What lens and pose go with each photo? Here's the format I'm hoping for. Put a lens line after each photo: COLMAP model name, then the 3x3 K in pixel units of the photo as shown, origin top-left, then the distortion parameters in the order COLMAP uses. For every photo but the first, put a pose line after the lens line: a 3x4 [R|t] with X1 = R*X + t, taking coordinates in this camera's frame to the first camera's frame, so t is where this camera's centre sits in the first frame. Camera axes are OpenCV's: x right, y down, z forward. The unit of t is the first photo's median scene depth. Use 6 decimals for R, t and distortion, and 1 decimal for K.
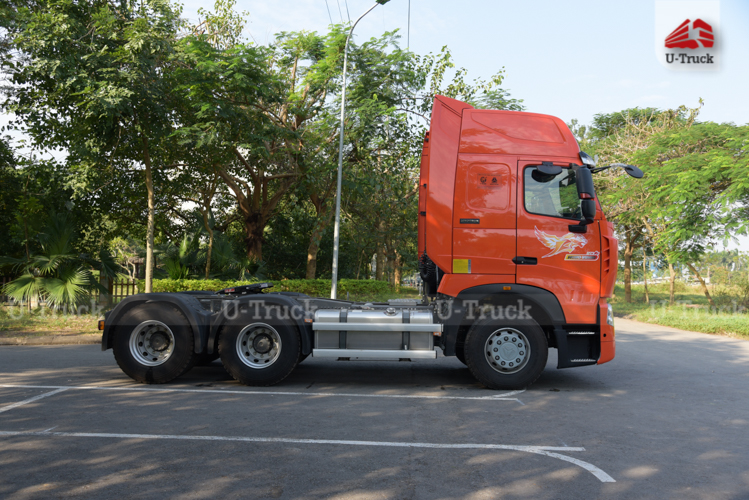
lens RADIAL K [[691.1, 0, 374.5], [0, 691.1, 250.0], [0, 0, 1]] dist [0.001593, 0.000085]
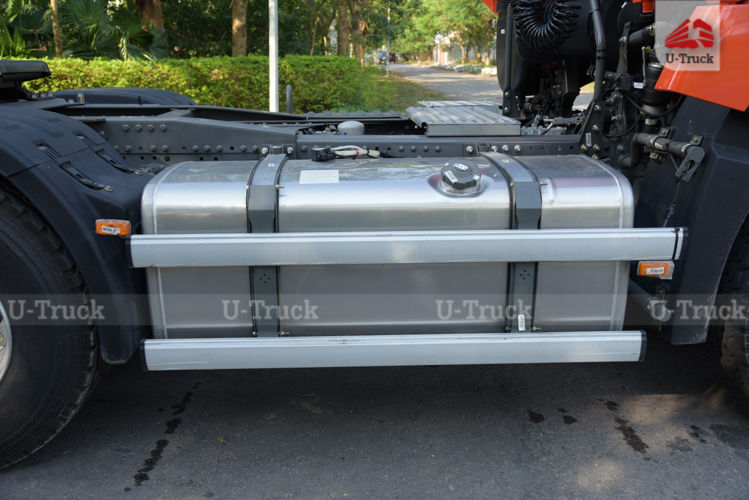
lens RADIAL K [[732.3, 0, 374.5], [0, 732.3, 250.0], [0, 0, 1]] dist [0.010360, 0.005713]
pose [[0.998137, -0.029876, 0.053188, -0.020696], [0.012846, 0.955255, 0.295506, 0.036848], [-0.059637, -0.294272, 0.953859, 0.752000]]
